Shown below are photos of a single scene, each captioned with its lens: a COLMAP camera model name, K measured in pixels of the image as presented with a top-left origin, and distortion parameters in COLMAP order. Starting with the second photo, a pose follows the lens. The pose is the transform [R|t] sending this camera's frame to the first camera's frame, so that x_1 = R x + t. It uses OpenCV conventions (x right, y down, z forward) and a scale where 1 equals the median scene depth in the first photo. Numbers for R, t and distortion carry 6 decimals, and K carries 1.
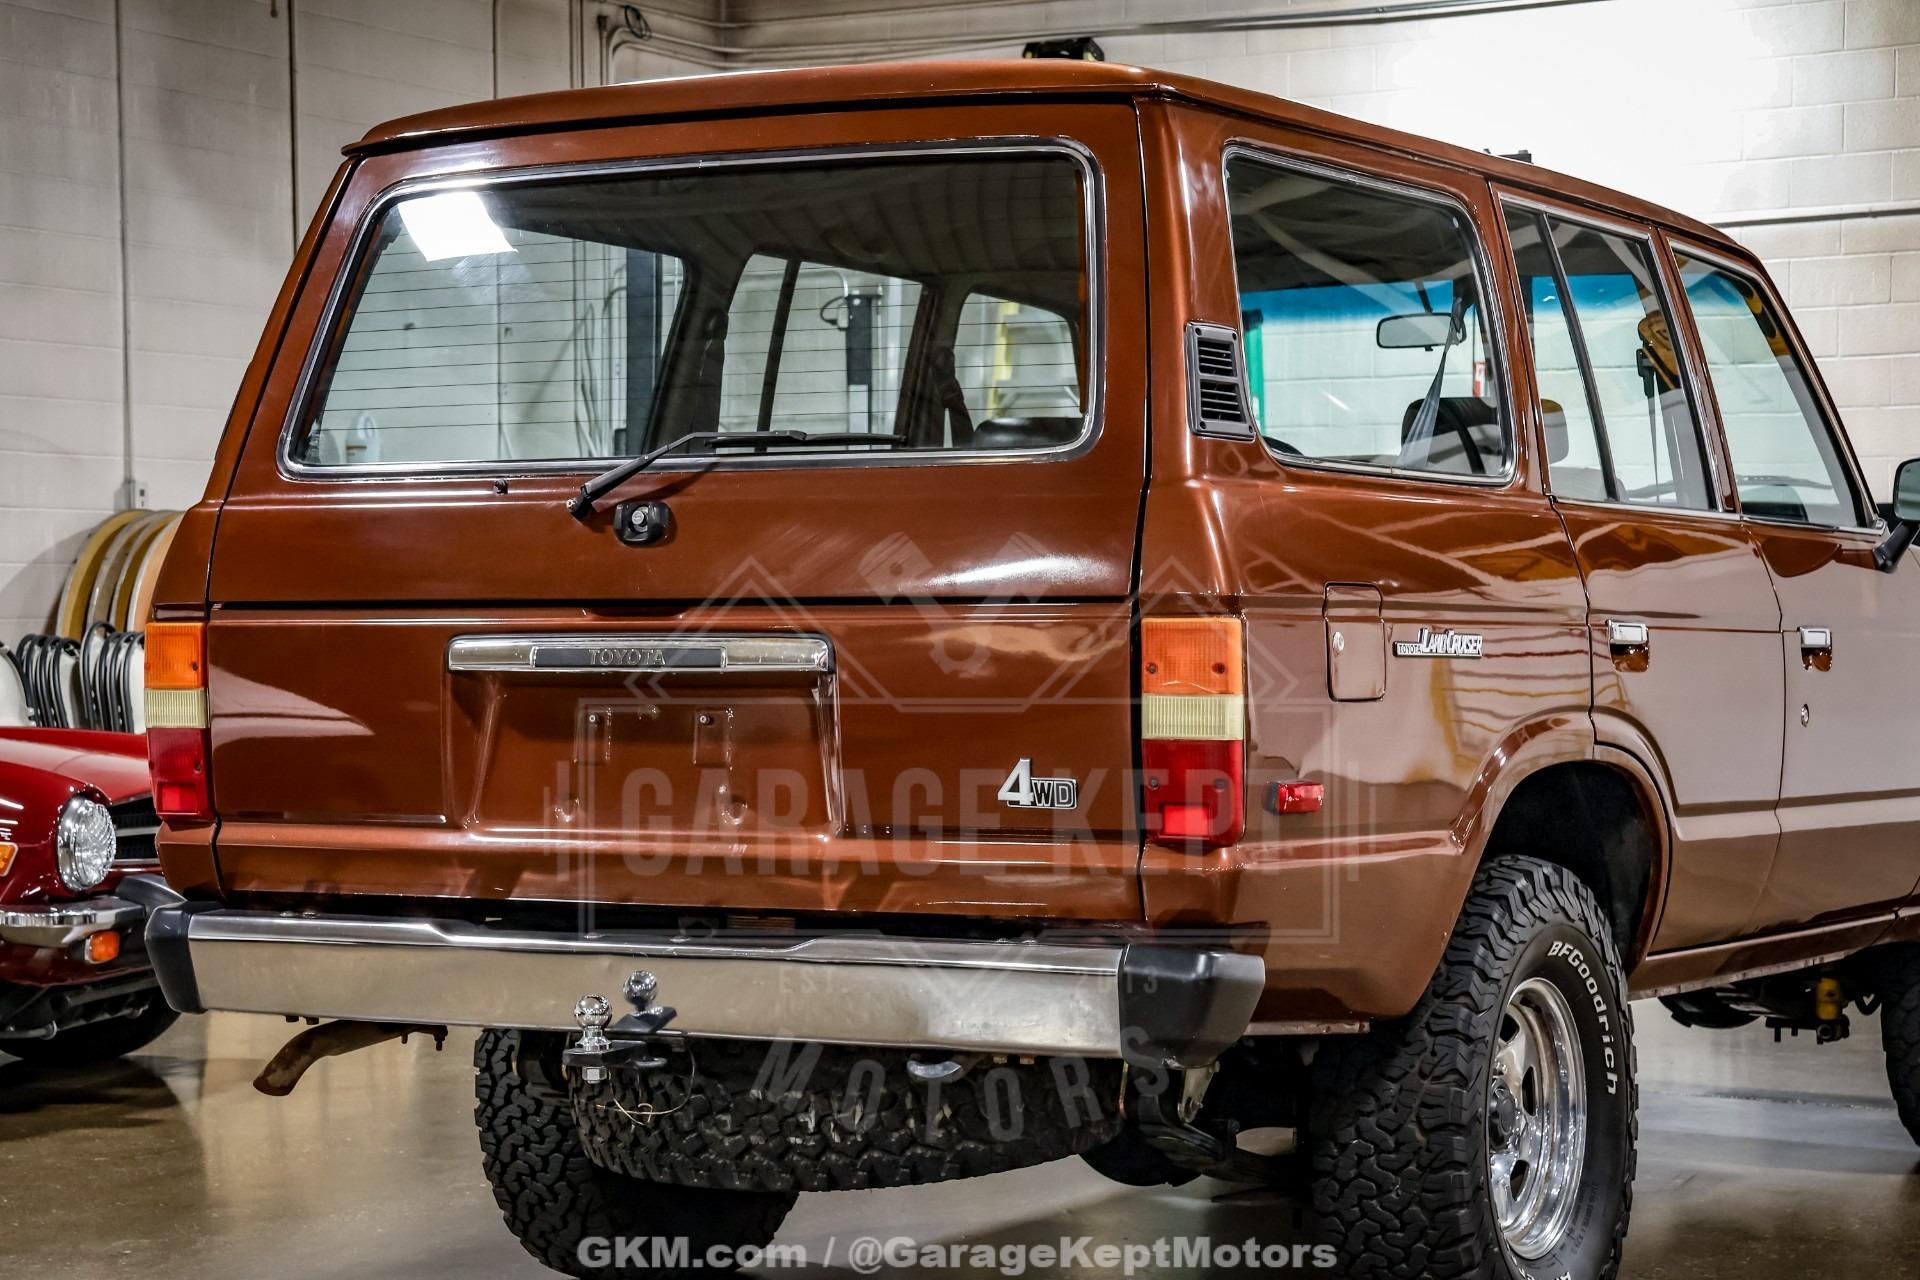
lens RADIAL K [[4032.5, 0, 960.0], [0, 4032.5, 640.0], [0, 0, 1]] dist [0.307102, 0.076054]
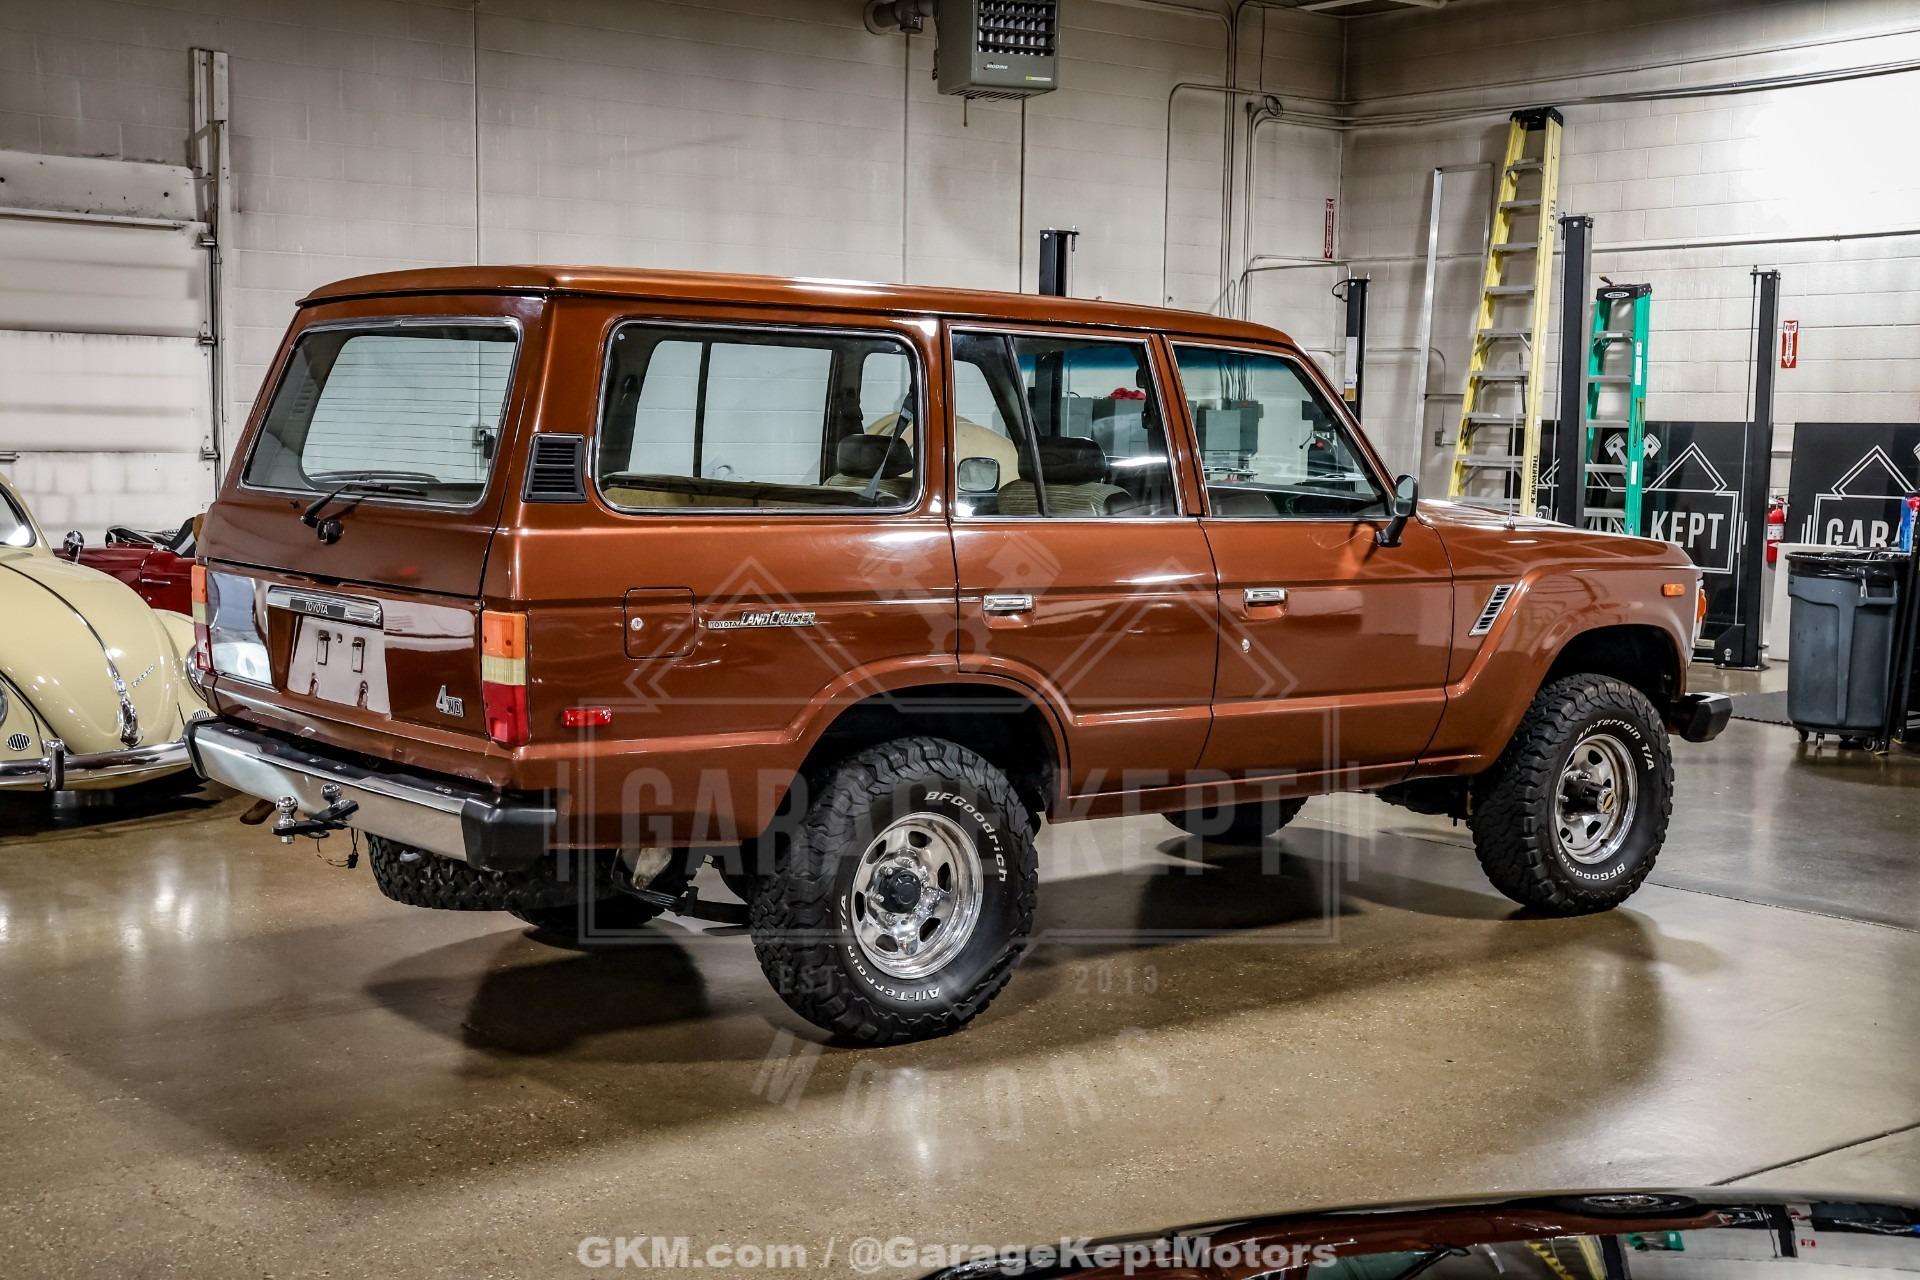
lens RADIAL K [[2411.0, 0, 960.0], [0, 2411.0, 640.0], [0, 0, 1]] dist [0.069098, 0.054098]
pose [[0.933573, 0.052761, -0.354481, 0.503303], [-0.021604, 0.995590, 0.091287, -0.076308], [0.357734, -0.077564, 0.930596, 0.100592]]
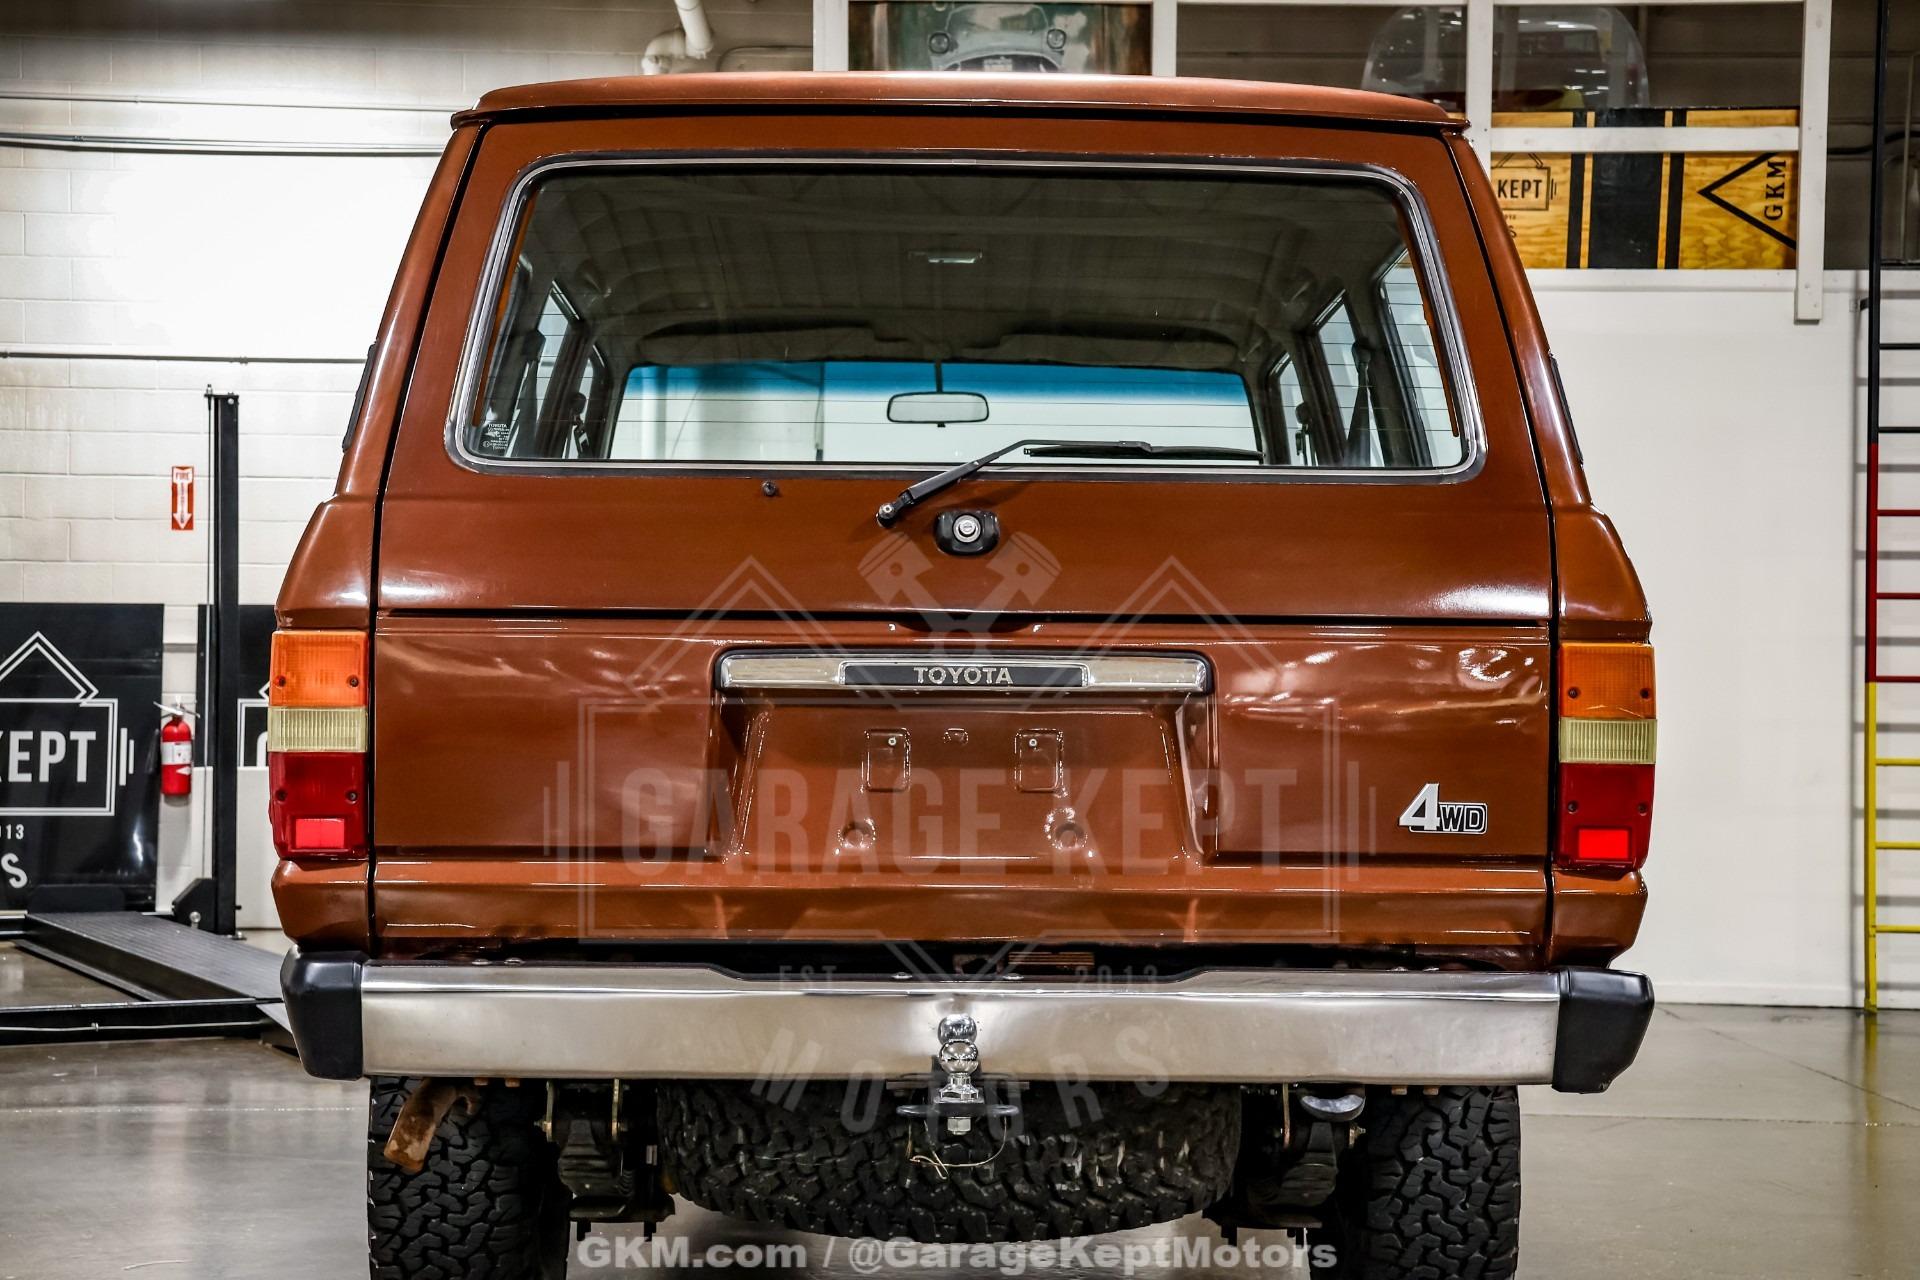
lens RADIAL K [[4030.8, 0, 960.0], [0, 4030.8, 640.0], [0, 0, 1]] dist [0.318569, 0.122435]
pose [[0.865768, 0.010352, 0.500338, -0.492896], [-0.009454, 0.999946, -0.004330, 0.000056], [-0.500356, -0.000982, 0.865819, 0.176251]]
